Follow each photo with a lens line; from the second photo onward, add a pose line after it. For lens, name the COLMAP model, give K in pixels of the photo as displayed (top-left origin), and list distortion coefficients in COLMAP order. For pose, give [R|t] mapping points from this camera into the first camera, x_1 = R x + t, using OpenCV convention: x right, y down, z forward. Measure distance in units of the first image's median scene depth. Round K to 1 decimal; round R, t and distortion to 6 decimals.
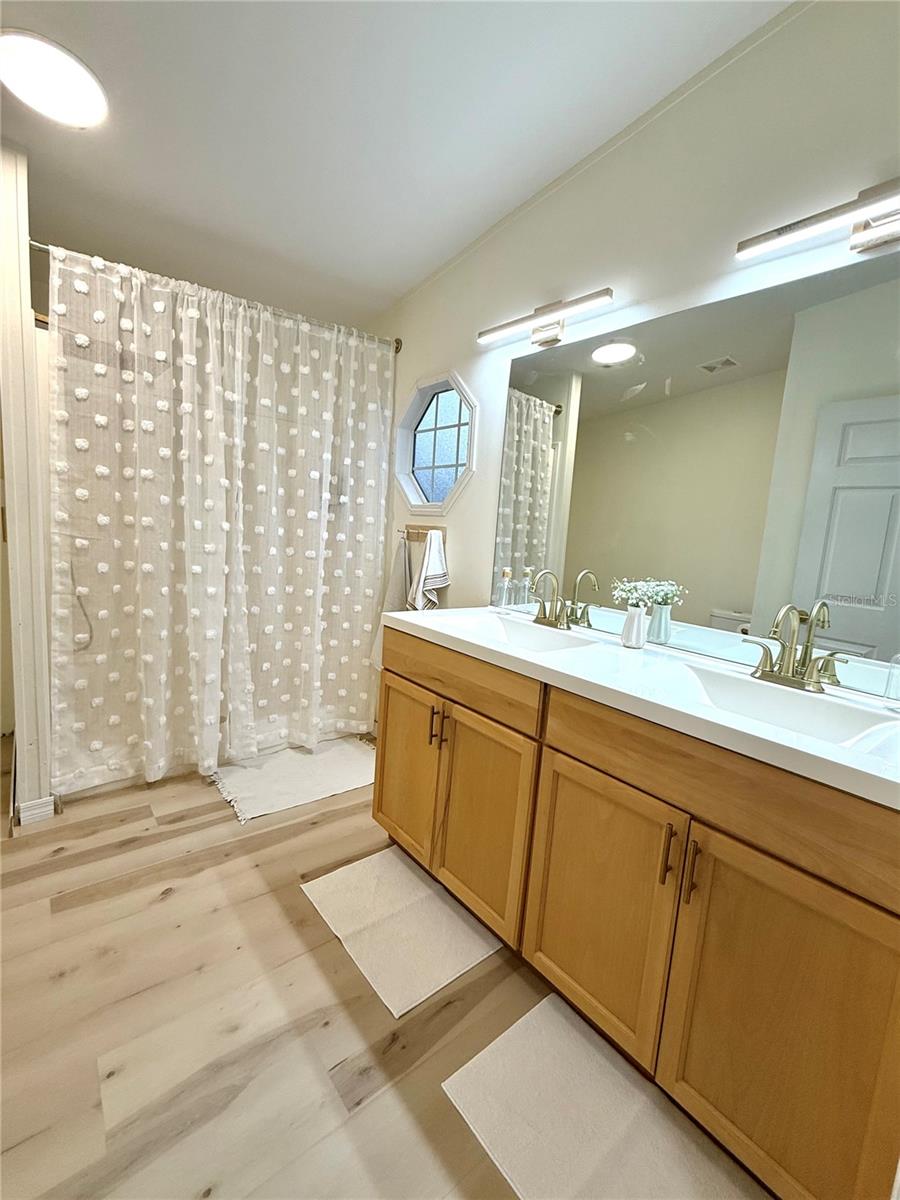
lens RADIAL K [[490.8, 0, 454.9], [0, 490.8, 602.2], [0, 0, 1]] dist [-0.003707, -0.000450]
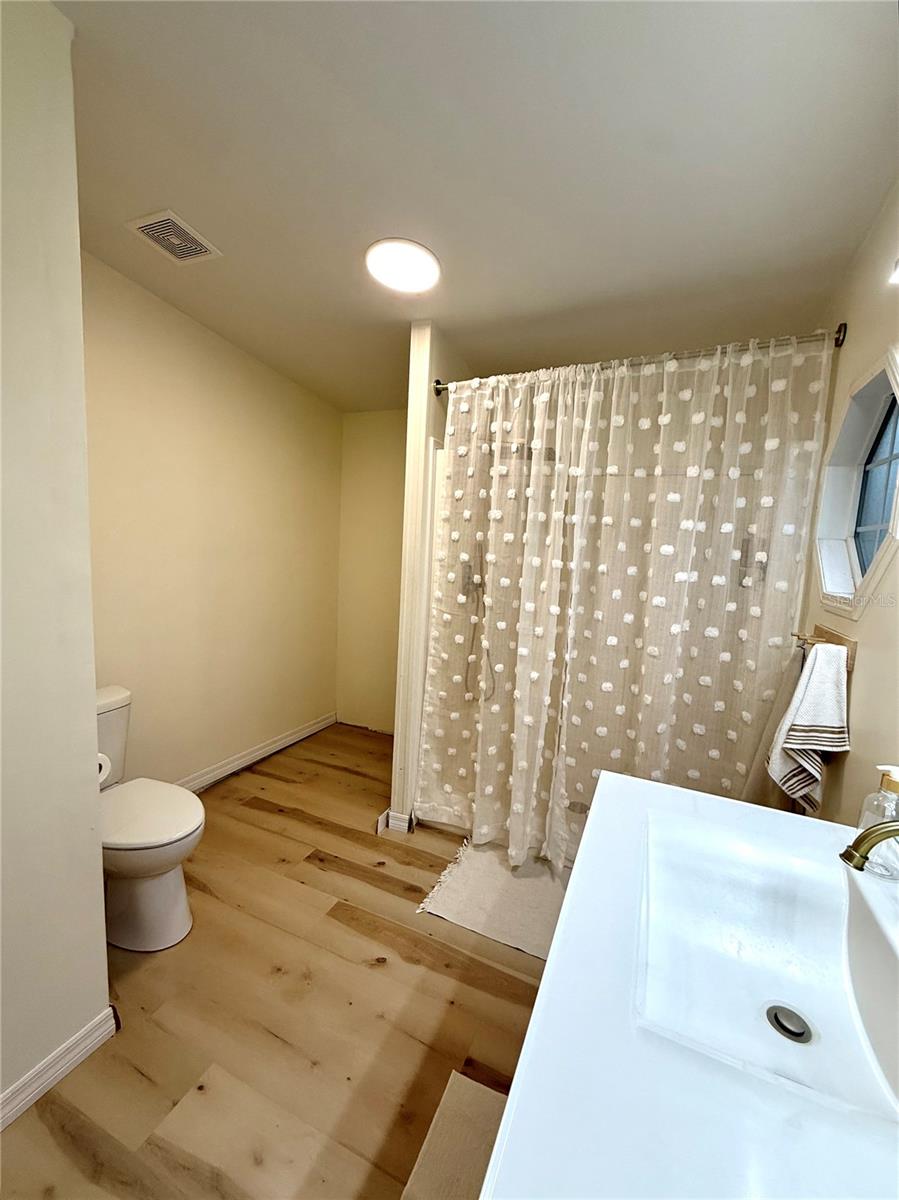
lens RADIAL K [[490.8, 0, 454.4], [0, 490.8, 602.2], [0, 0, 1]] dist [-0.003707, -0.000450]
pose [[0.462944, 0.067397, -0.883822, 0.283403], [-0.155360, 0.987839, -0.006048, -0.145243], [0.872666, 0.140110, 0.467785, 0.430343]]
